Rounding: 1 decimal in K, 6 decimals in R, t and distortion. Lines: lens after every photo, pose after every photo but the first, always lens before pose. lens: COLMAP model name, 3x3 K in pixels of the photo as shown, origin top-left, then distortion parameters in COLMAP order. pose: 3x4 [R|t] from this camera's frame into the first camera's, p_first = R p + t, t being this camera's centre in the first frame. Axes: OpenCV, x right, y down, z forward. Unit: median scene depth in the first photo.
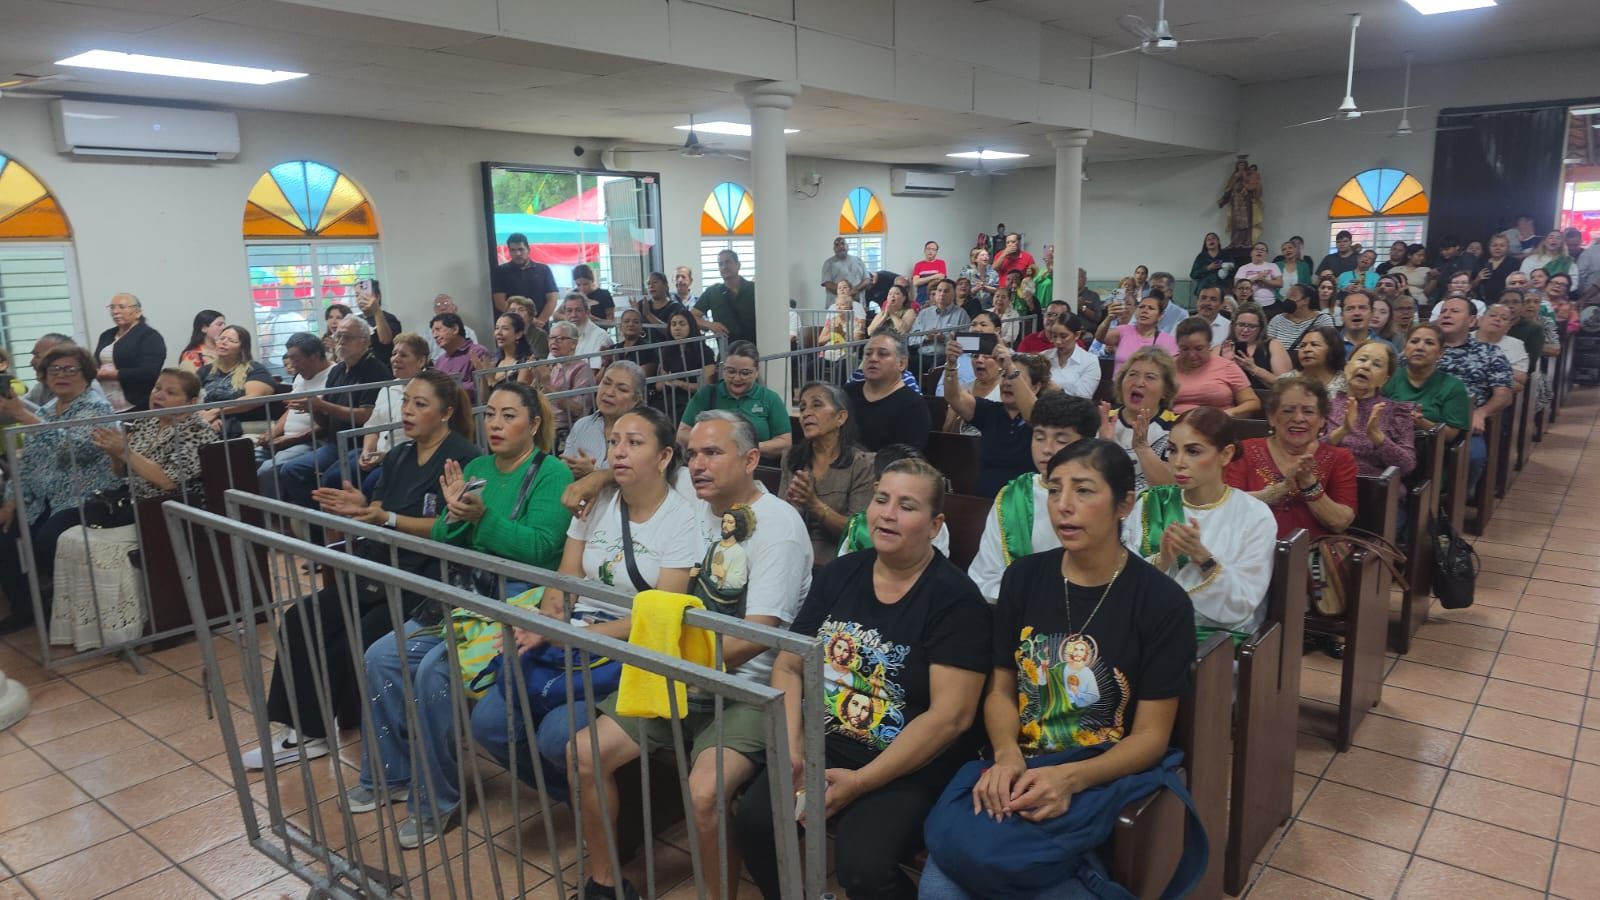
lens RADIAL K [[1073.9, 0, 773.5], [0, 1073.9, 451.9], [0, 0, 1]] dist [0.056957, -0.047599]
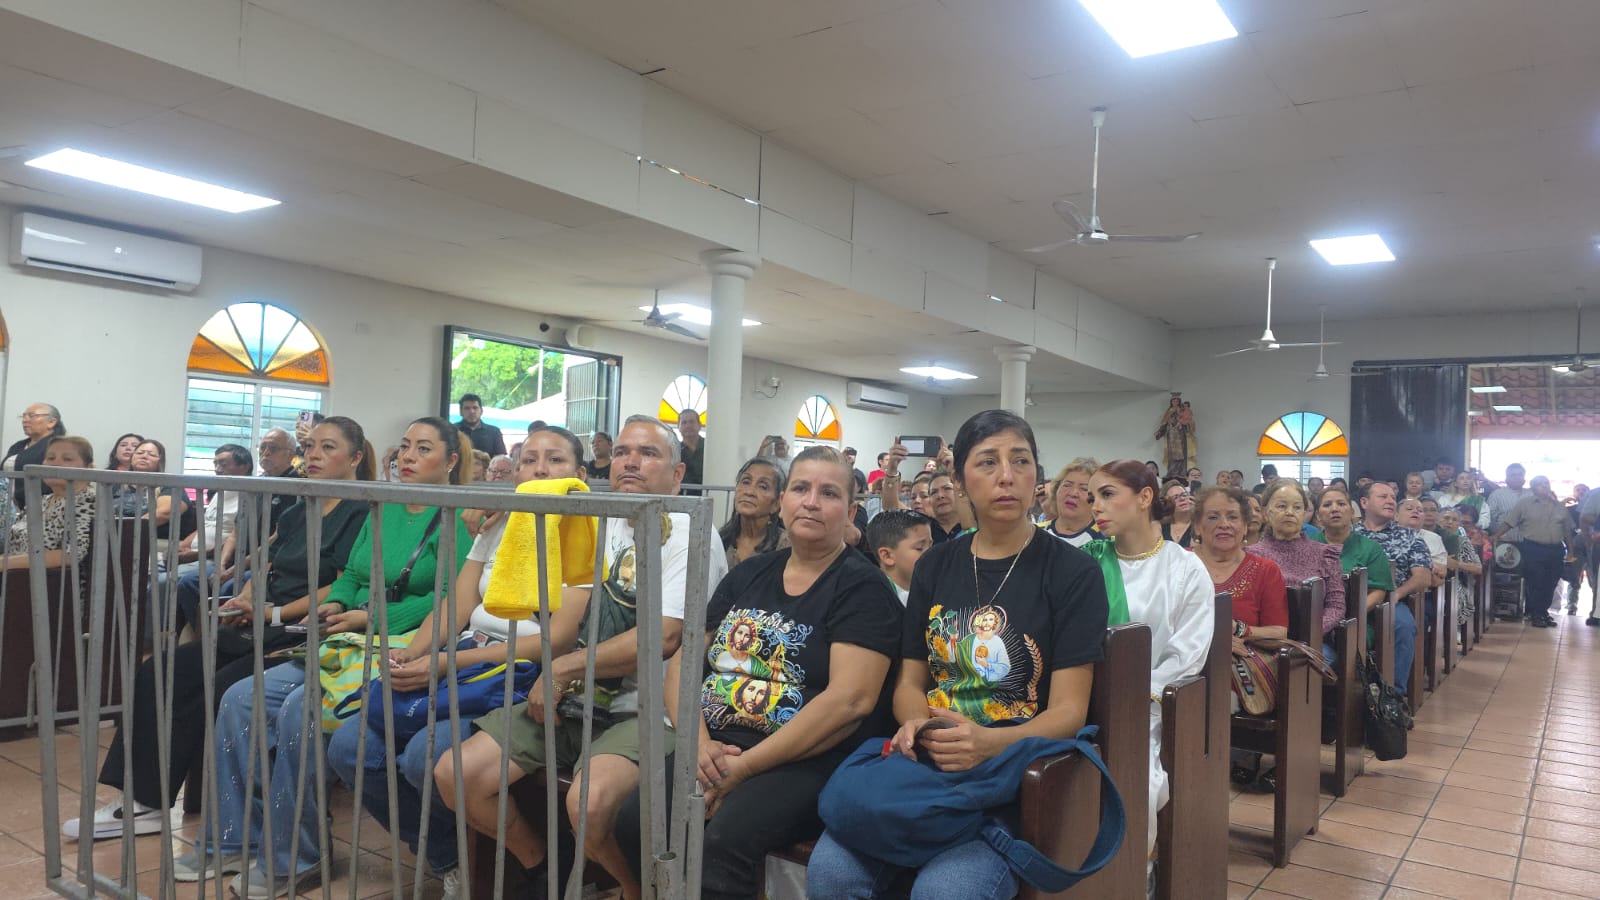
lens RADIAL K [[1076.1, 0, 801.8], [0, 1076.1, 454.1], [0, 0, 1]] dist [0.061611, -0.056516]
pose [[0.995587, 0.073699, 0.058095, 0.020642], [-0.058396, 0.971144, -0.231234, 0.102644], [-0.073460, 0.226821, 0.971162, 0.023946]]
